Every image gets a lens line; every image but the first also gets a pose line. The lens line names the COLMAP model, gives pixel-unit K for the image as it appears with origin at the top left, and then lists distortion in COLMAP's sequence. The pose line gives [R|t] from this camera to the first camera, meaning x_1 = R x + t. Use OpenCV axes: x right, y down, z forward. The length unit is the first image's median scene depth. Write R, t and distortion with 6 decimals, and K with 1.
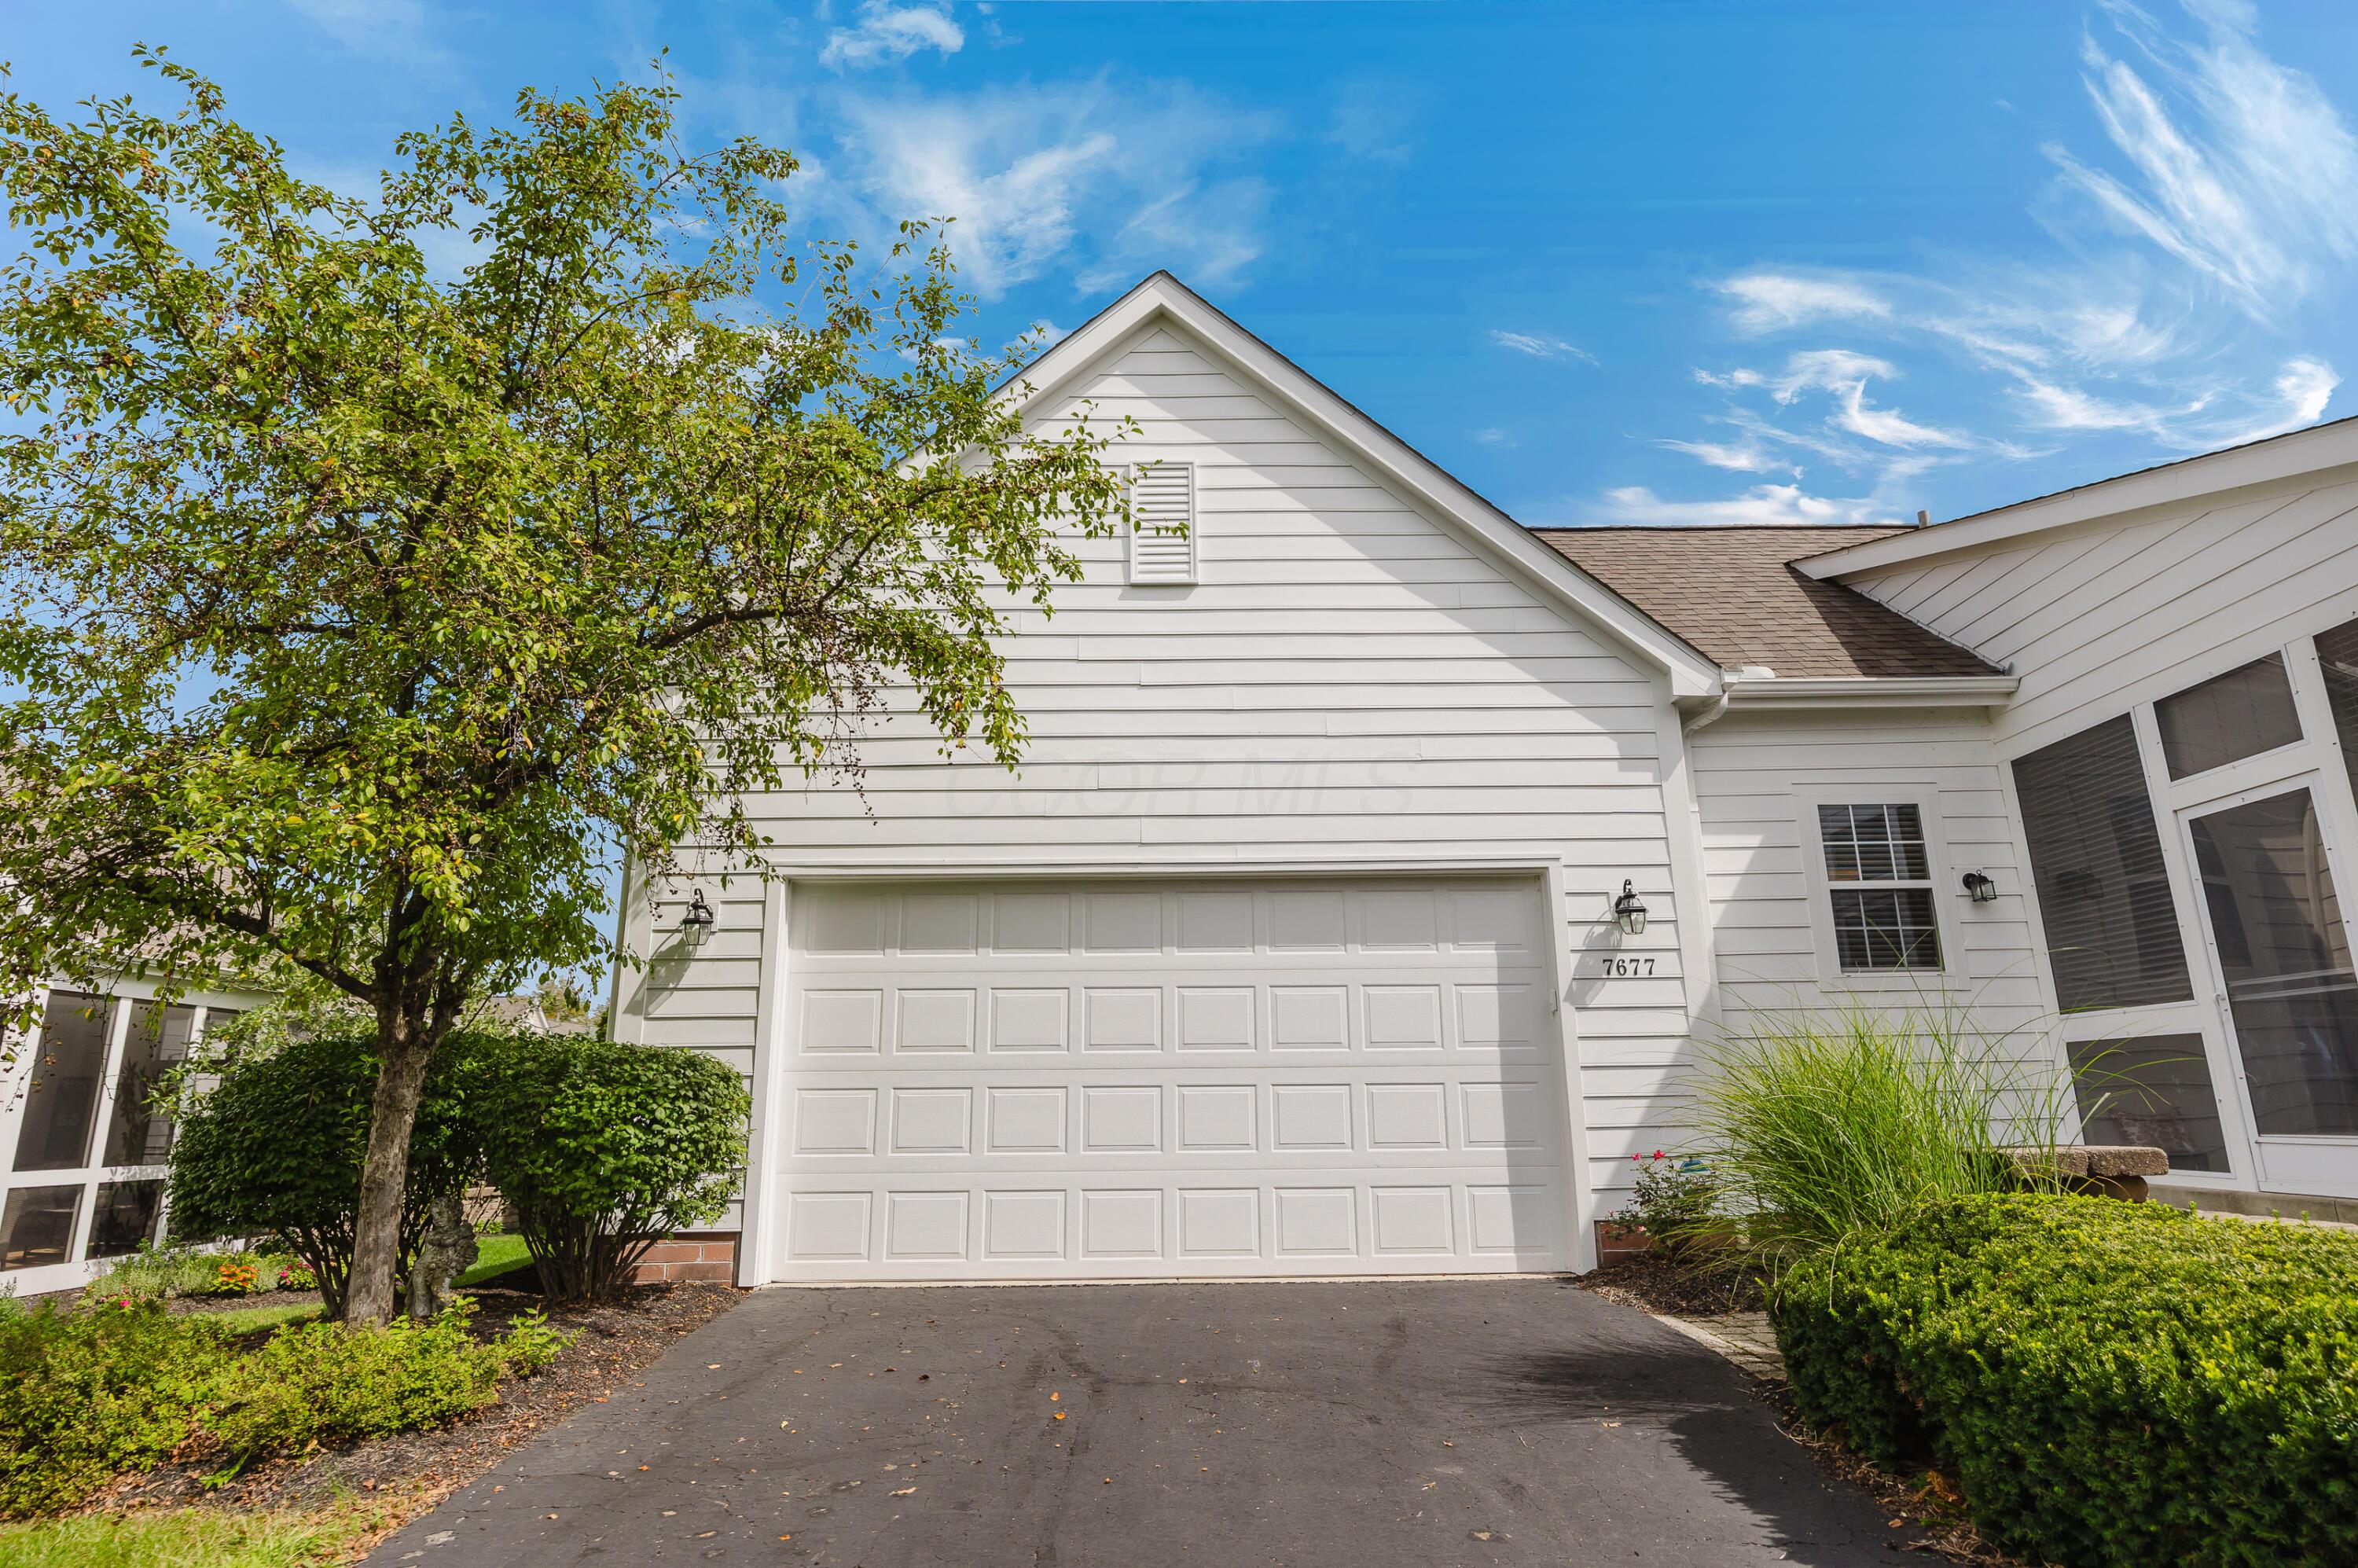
lens RADIAL K [[1256.4, 0, 1174.6], [0, 1256.4, 775.4], [0, 0, 1]] dist [-0.003616, -0.000405]
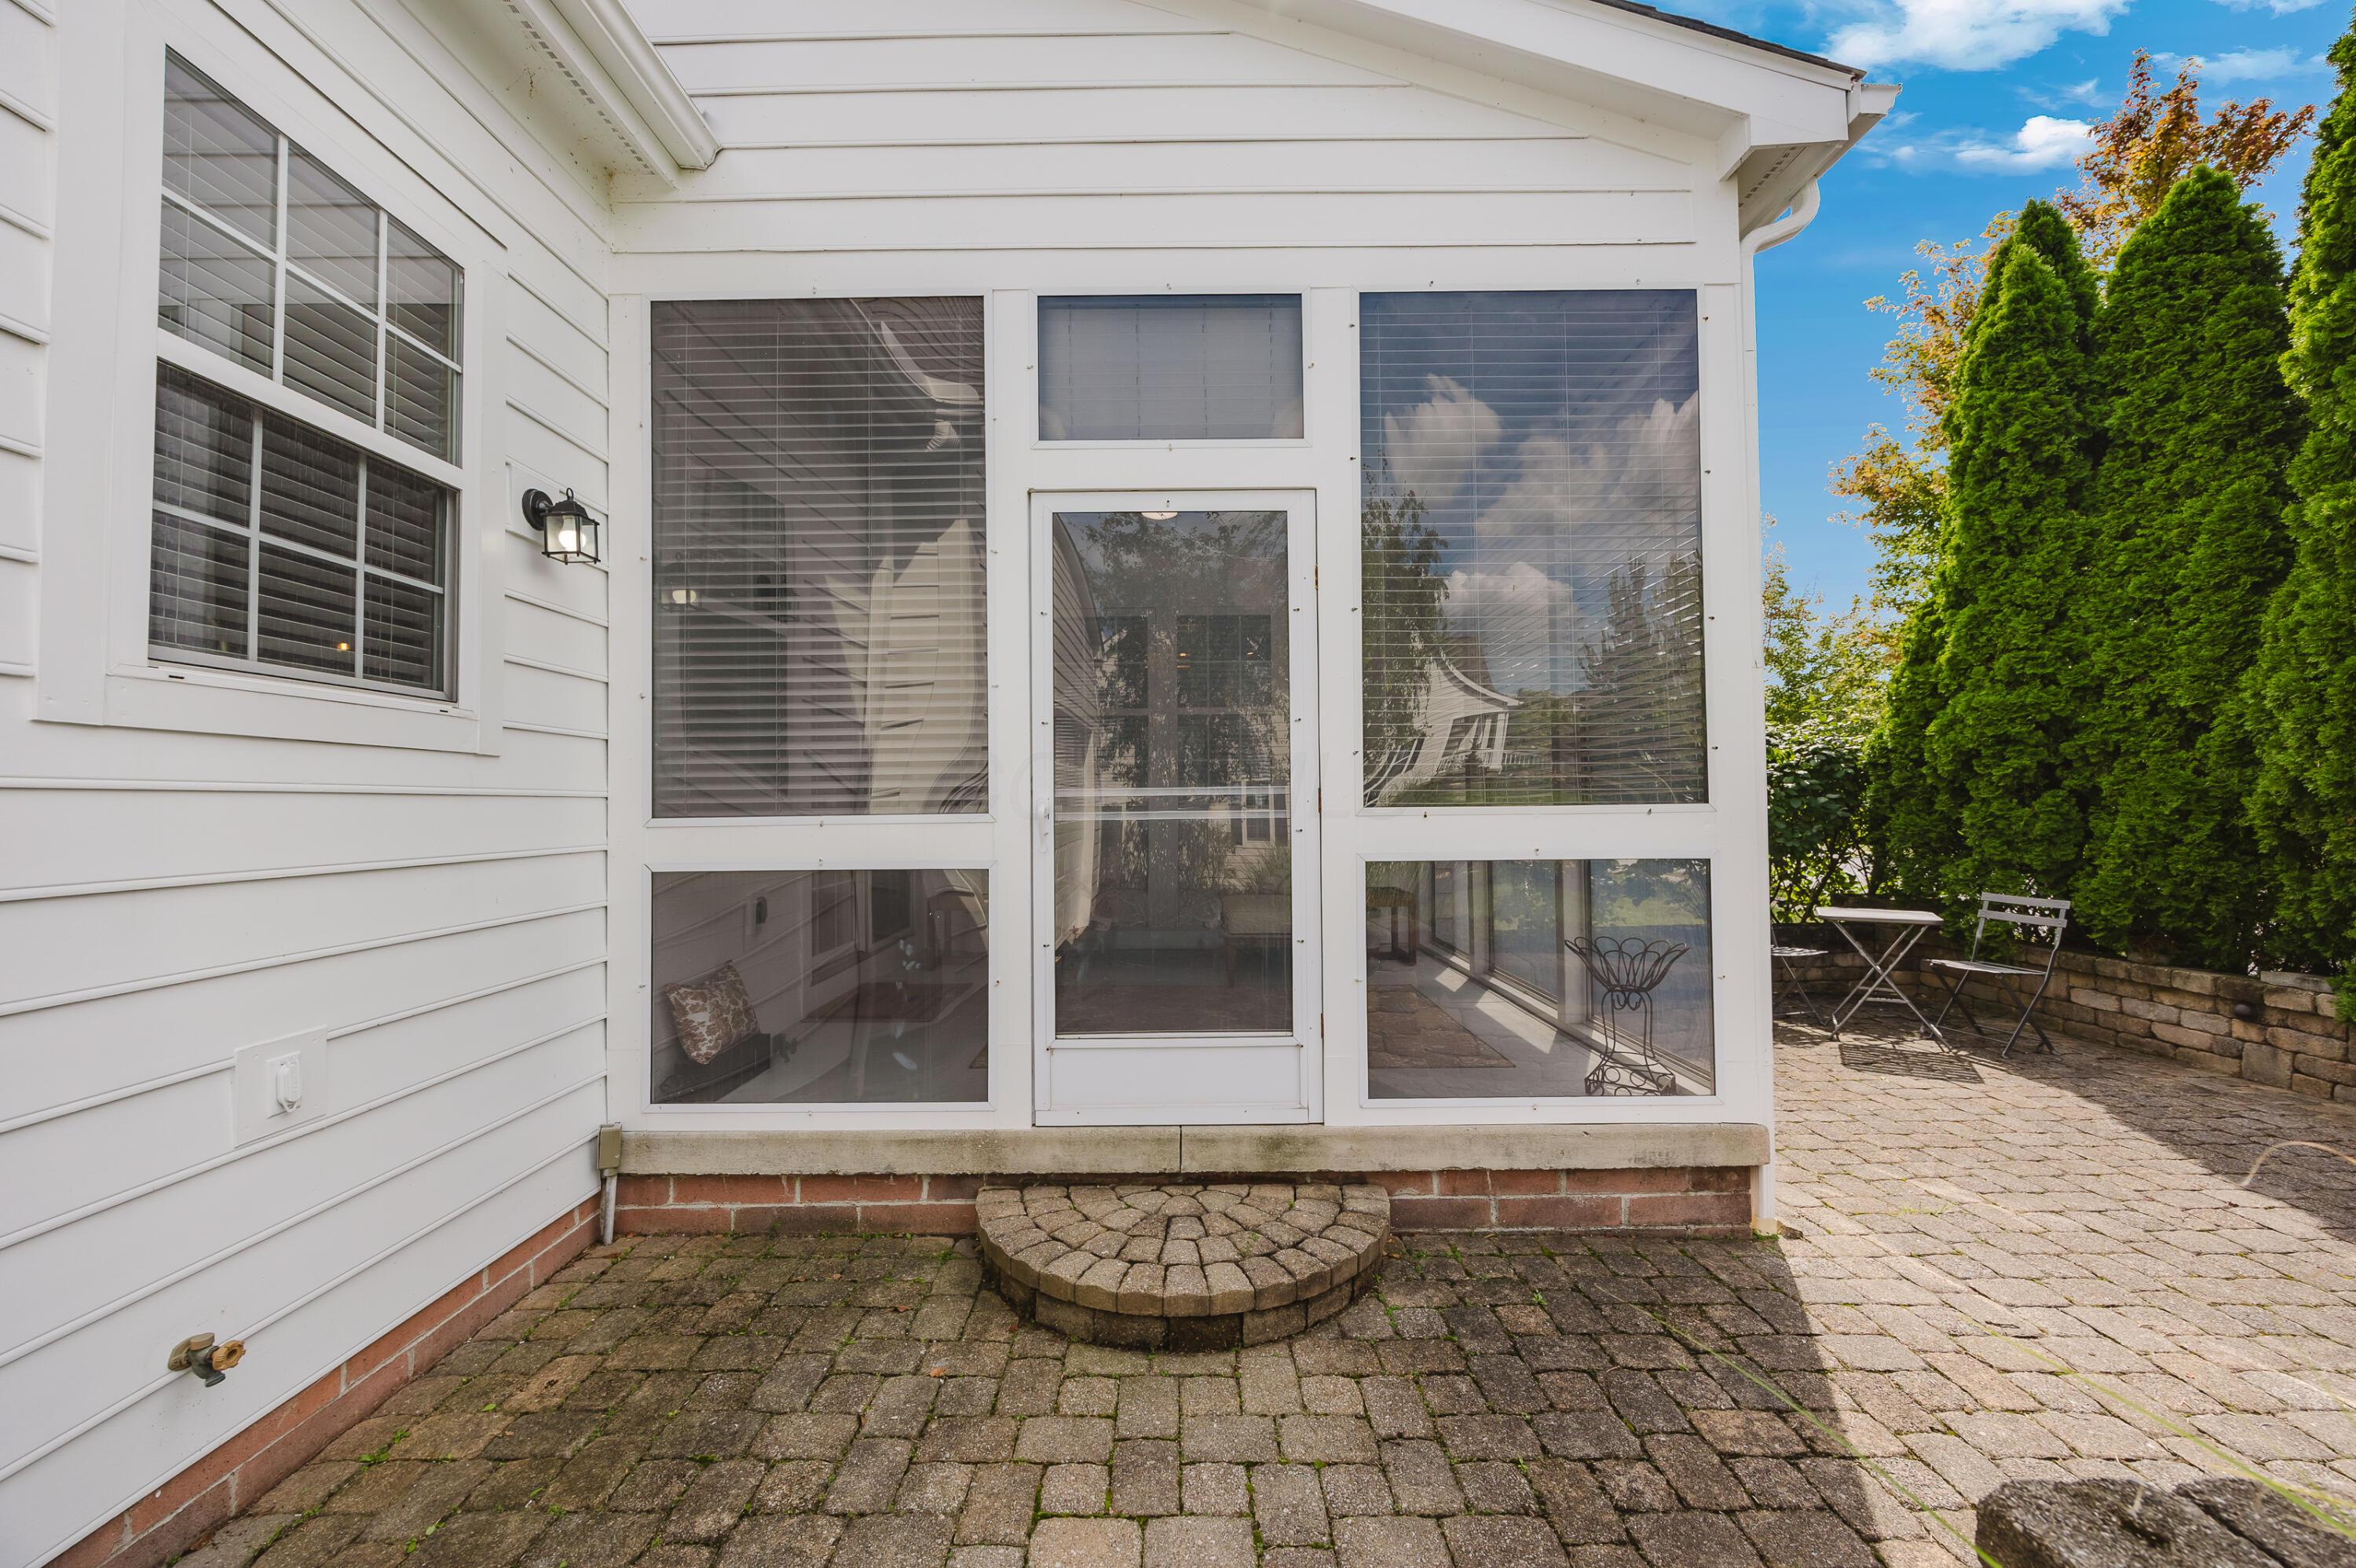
lens RADIAL K [[893.7, 0, 1176.8], [0, 893.7, 785.6], [0, 0, 1]] dist [-0.000326, -0.000657]
pose [[0.004164, 0.035299, 0.999368, 0.354193], [-0.244478, 0.969086, -0.033211, 0.140857], [-0.969646, -0.244185, 0.012666, 0.806032]]
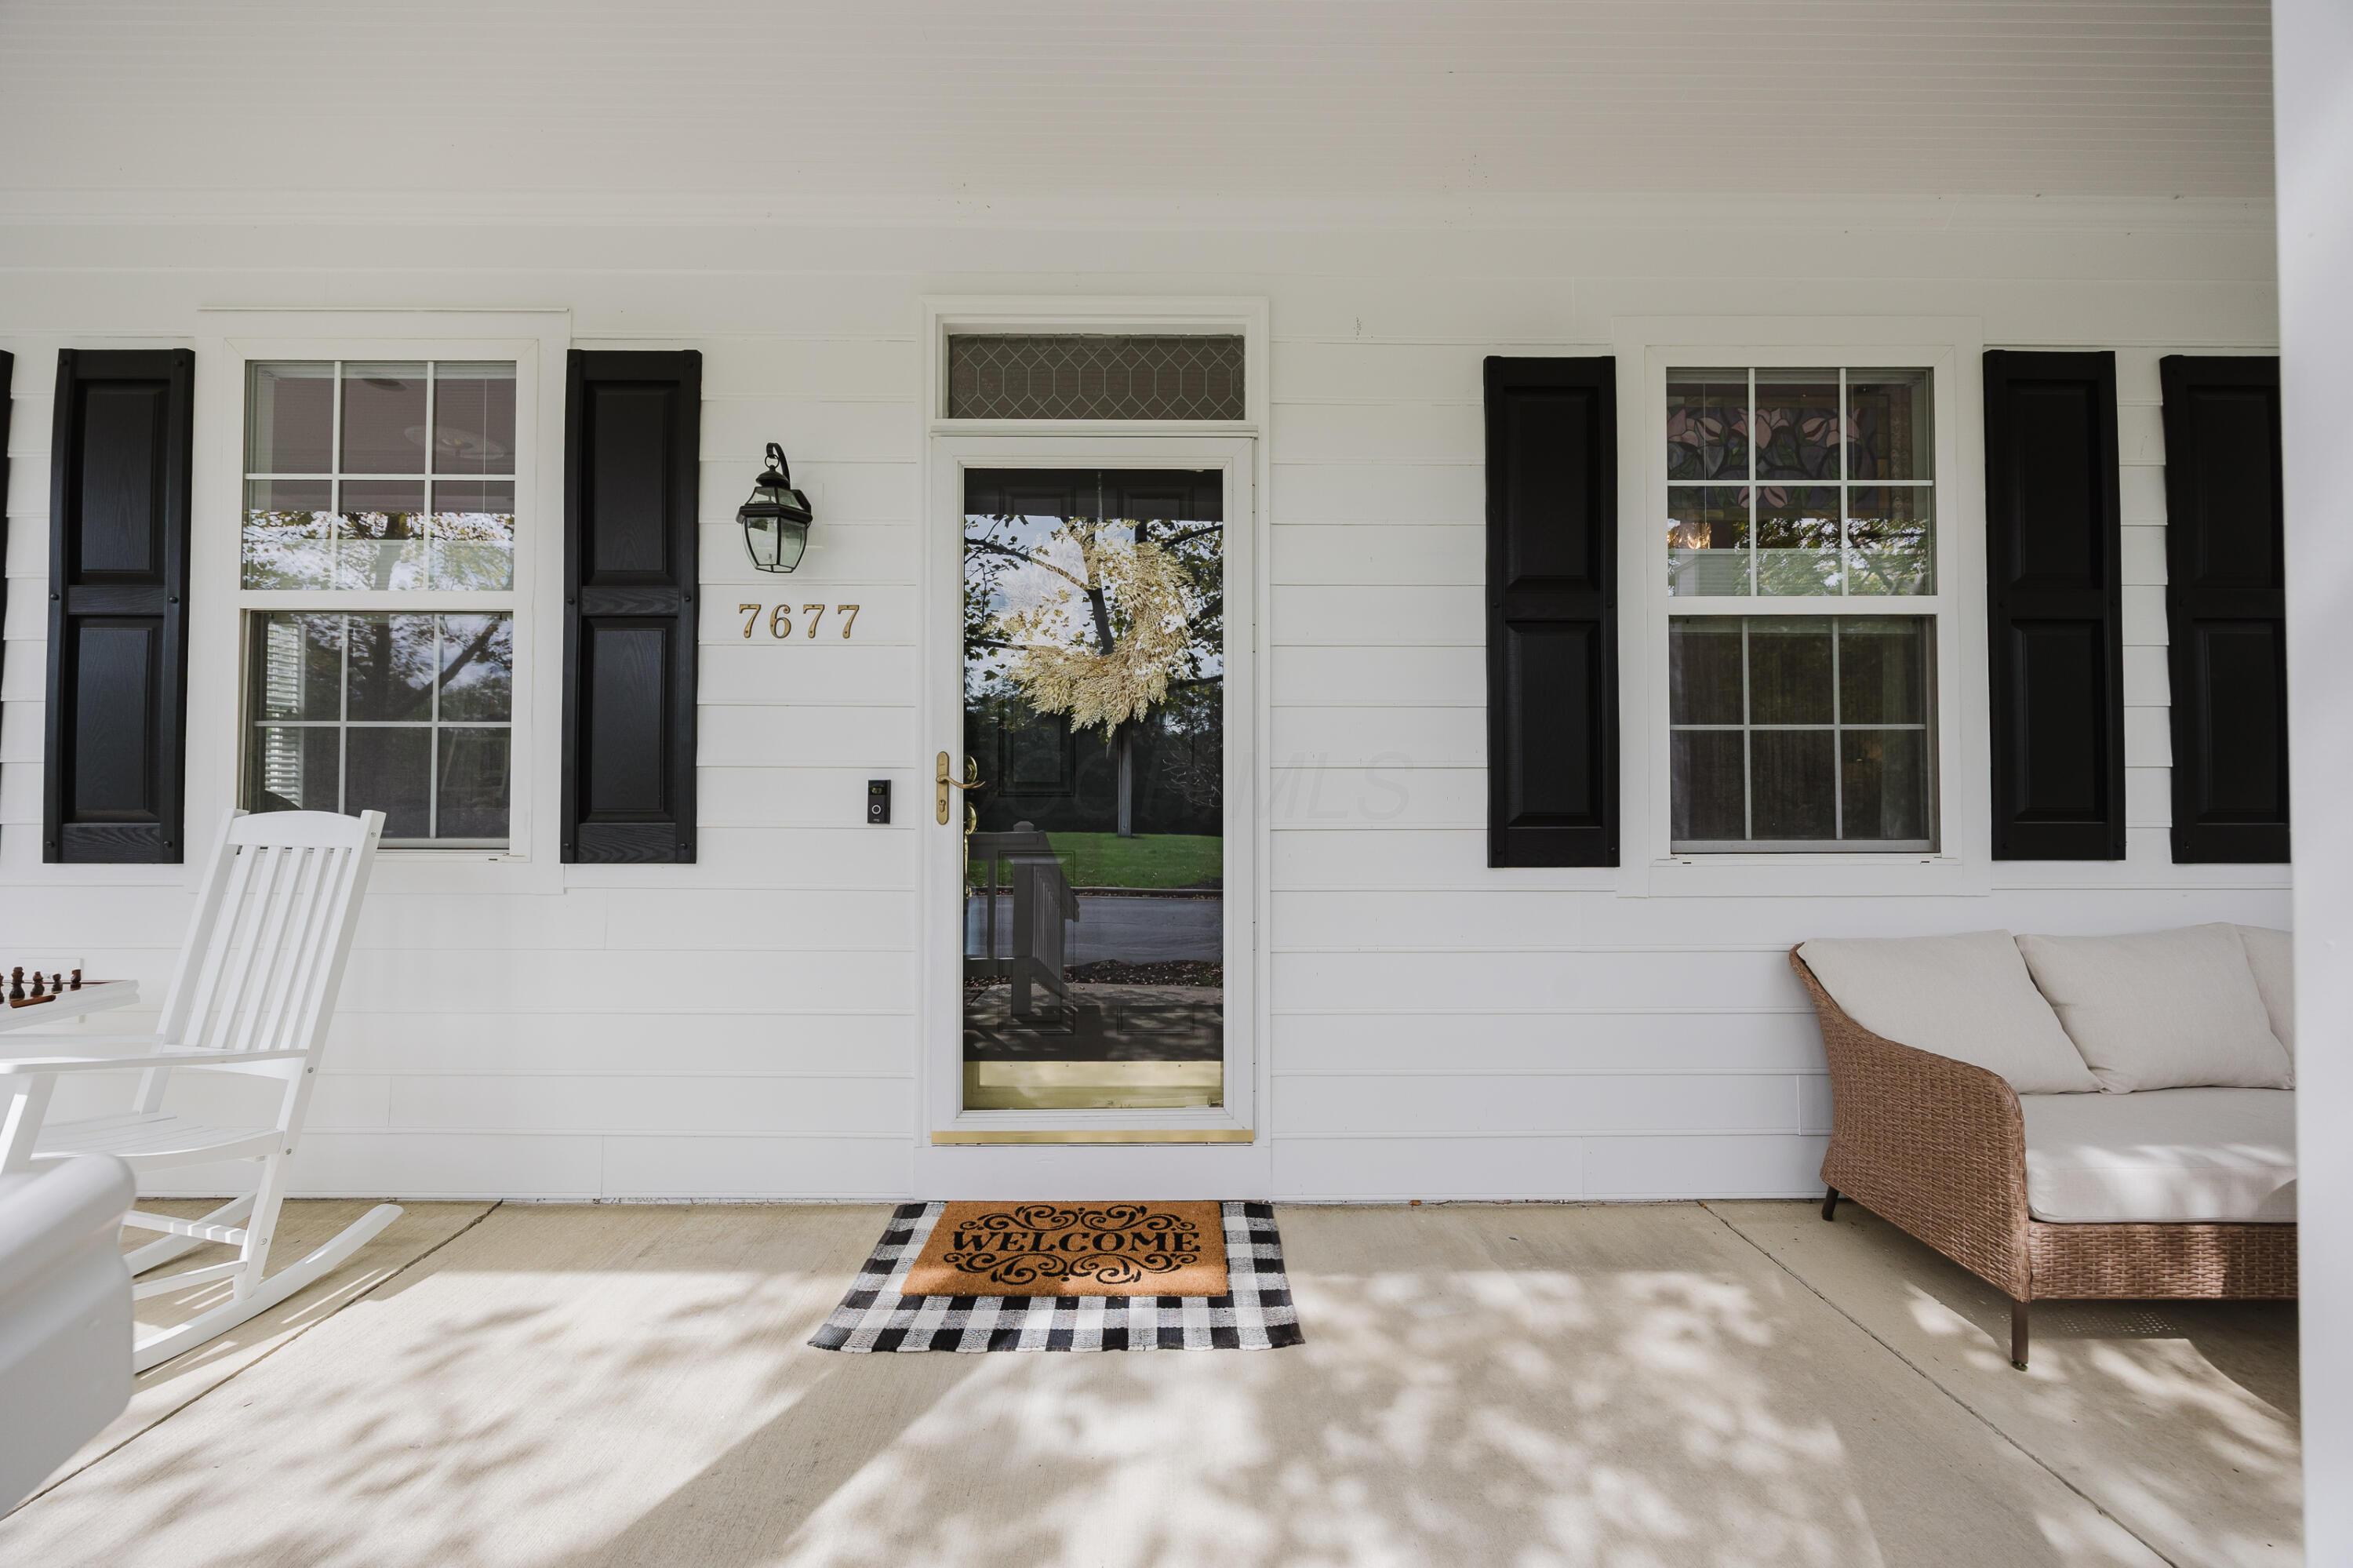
lens RADIAL K [[892.7, 0, 1169.2], [0, 892.7, 769.1], [0, 0, 1]] dist [-0.000326, -0.000657]
pose [[0.999916, 0.012250, -0.004243, 0.496487], [-0.010971, 0.973959, 0.226461, 0.130901], [0.006907, -0.226395, 0.974011, 0.684031]]
